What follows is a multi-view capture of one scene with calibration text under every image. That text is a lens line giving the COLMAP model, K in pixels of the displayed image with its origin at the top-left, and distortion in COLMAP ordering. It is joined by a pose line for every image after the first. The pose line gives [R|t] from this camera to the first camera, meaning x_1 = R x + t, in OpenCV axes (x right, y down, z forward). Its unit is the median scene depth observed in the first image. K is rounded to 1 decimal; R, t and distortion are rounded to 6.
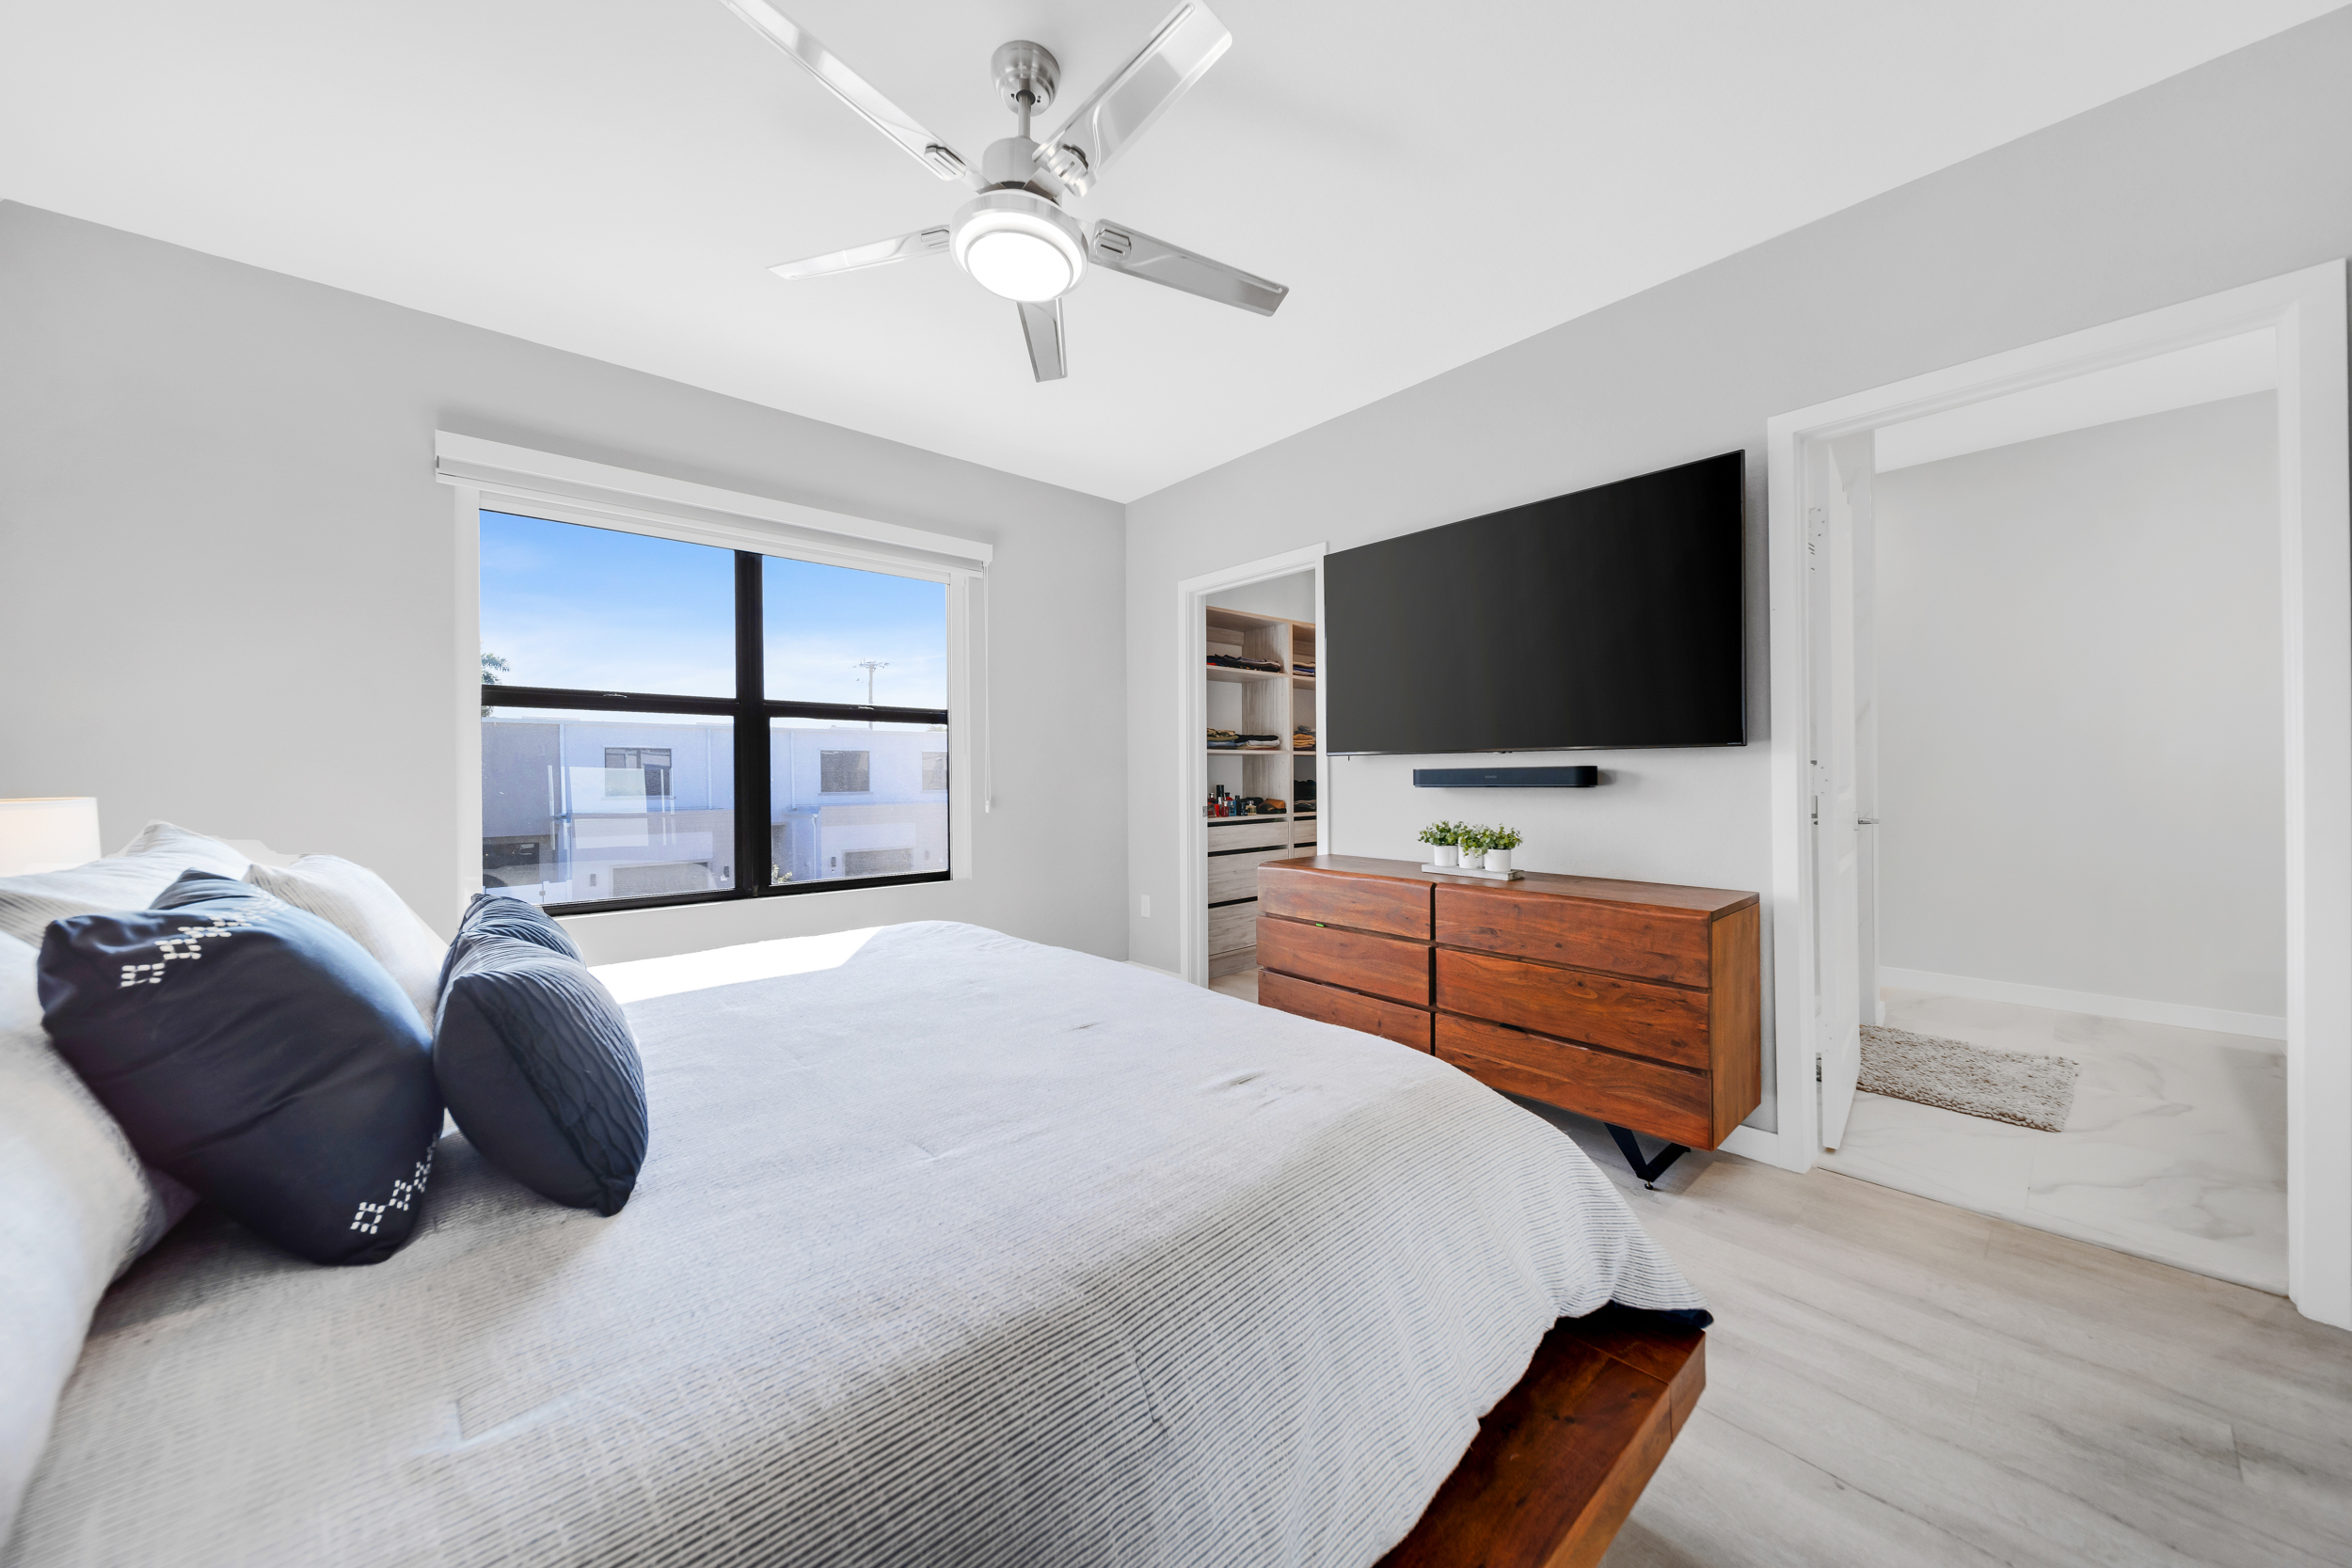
lens RADIAL K [[814.8, 0, 1163.3], [0, 814.8, 768.9], [0, 0, 1]] dist [0.007999, -0.003262]
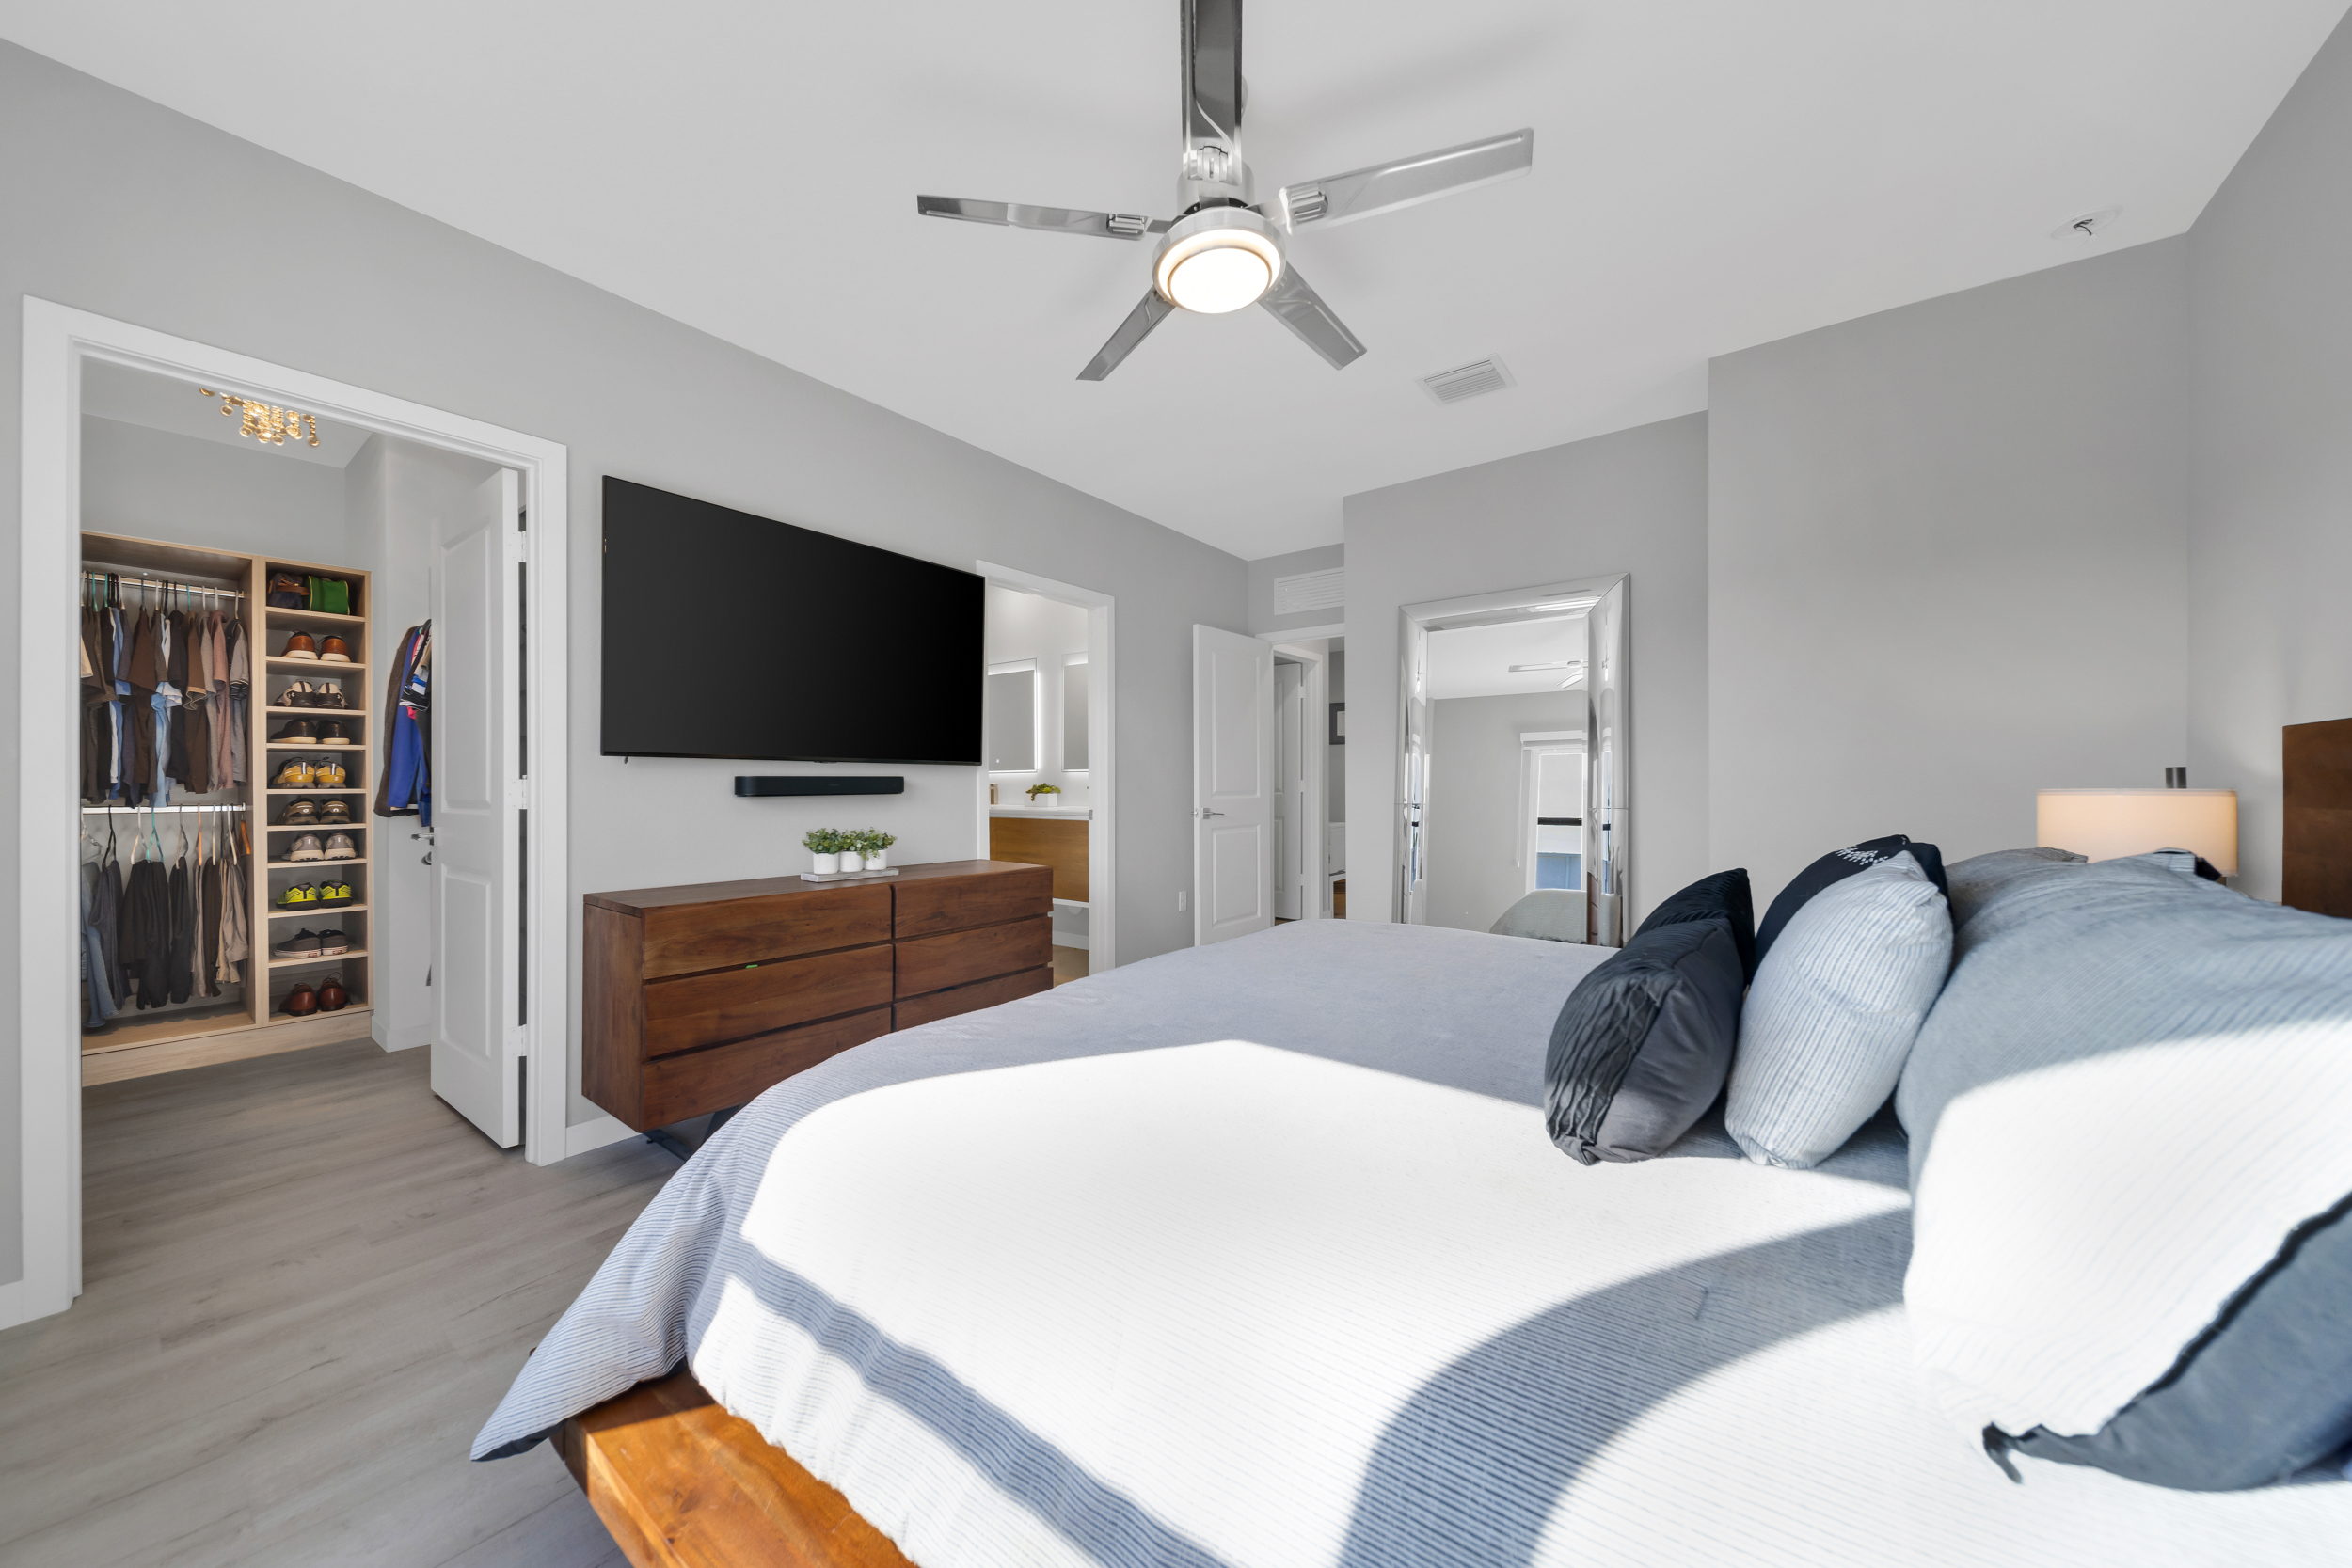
lens RADIAL K [[814.8, 0, 1172.8], [0, 814.8, 790.1], [0, 0, 1]] dist [0.007999, -0.003262]
pose [[-0.193051, 0.004496, 0.981178, -0.757545], [0.002139, 0.999989, -0.004161, 0.023695], [-0.981186, 0.001295, -0.193058, 0.826458]]
